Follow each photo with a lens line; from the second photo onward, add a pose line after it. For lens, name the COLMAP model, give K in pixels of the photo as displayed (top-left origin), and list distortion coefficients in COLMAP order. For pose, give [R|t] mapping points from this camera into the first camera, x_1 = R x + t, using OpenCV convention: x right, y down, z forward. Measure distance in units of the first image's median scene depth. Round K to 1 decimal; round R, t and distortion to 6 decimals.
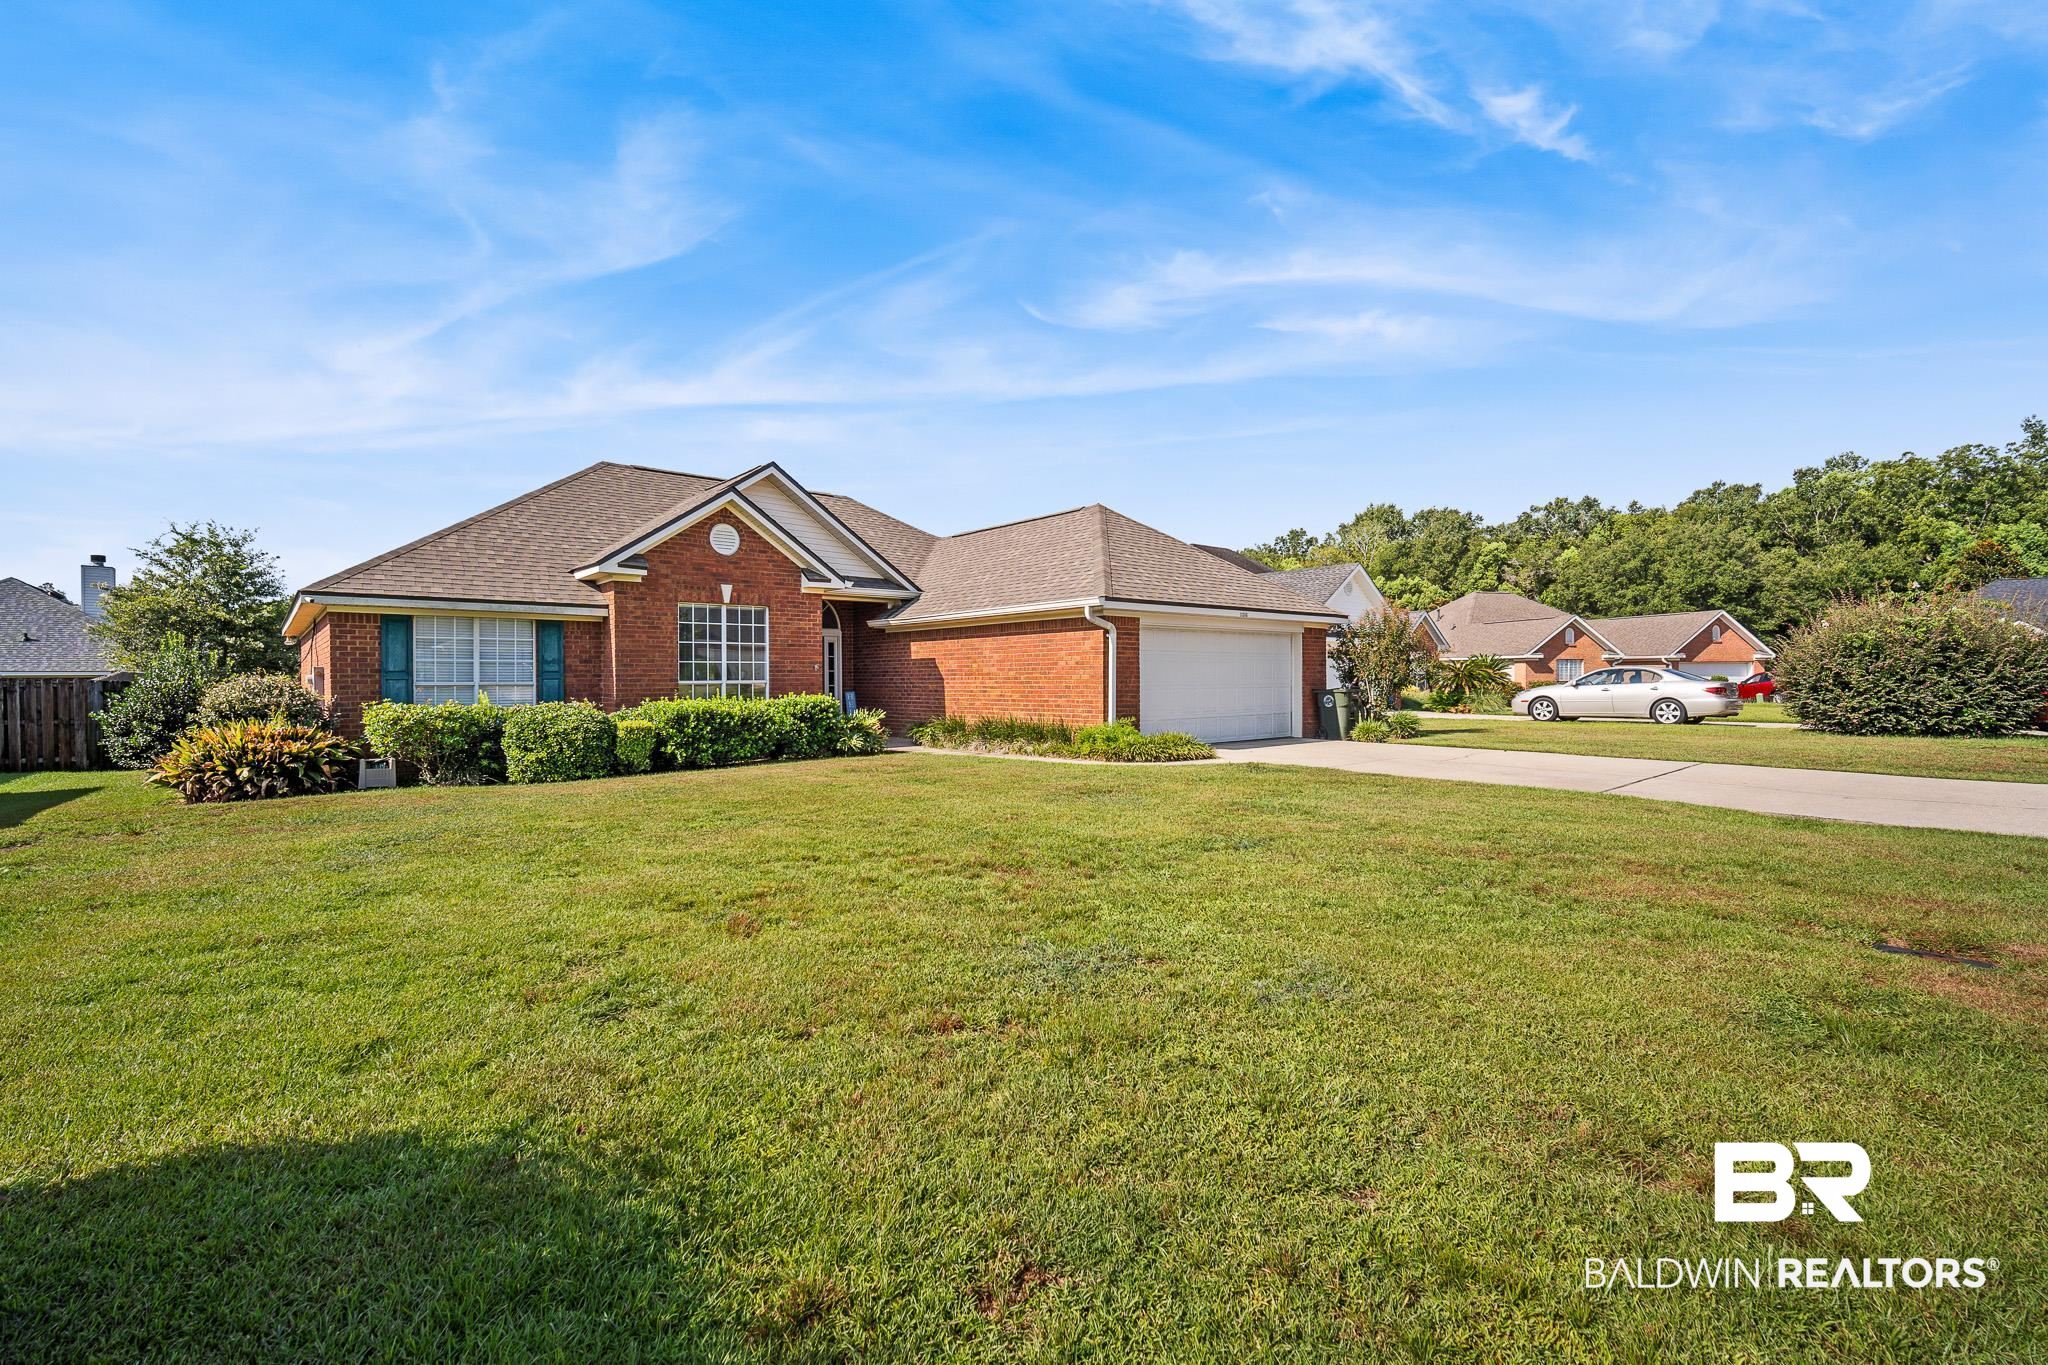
lens RADIAL K [[901.3, 0, 1026.6], [0, 901.3, 685.8], [0, 0, 1]] dist [-0.006683, 0.000466]
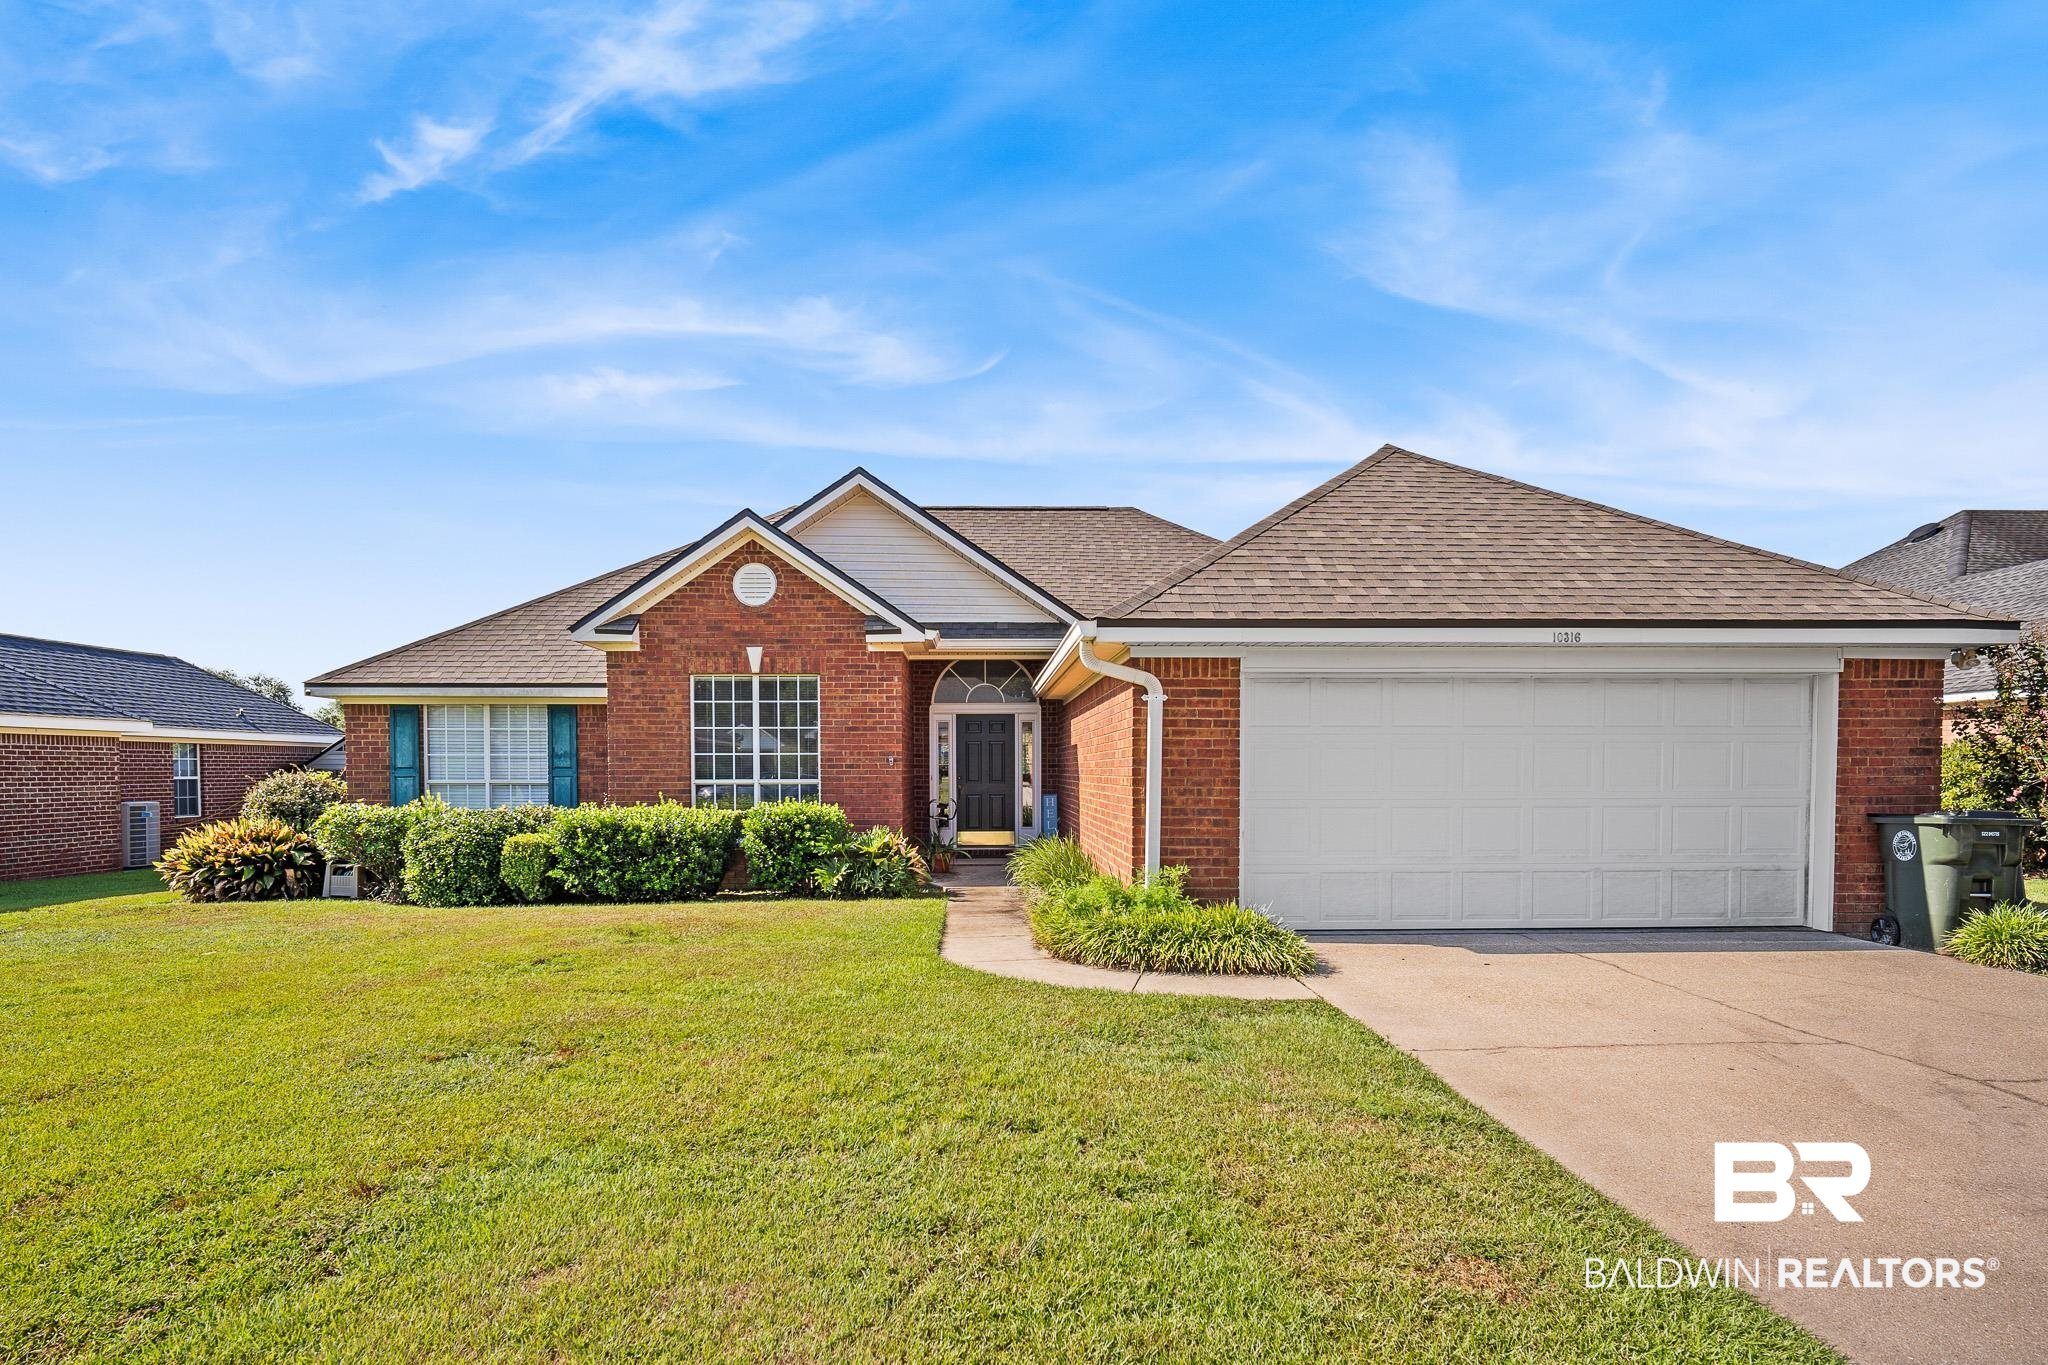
lens RADIAL K [[1081.6, 0, 1024.3], [0, 1081.6, 799.1], [0, 0, 1]] dist [-0.000690, 0.000232]
pose [[0.772165, 0.022211, -0.635033, 0.402551], [-0.006797, 0.999620, 0.026697, -0.015263], [0.635385, -0.016298, 0.772023, 0.479471]]
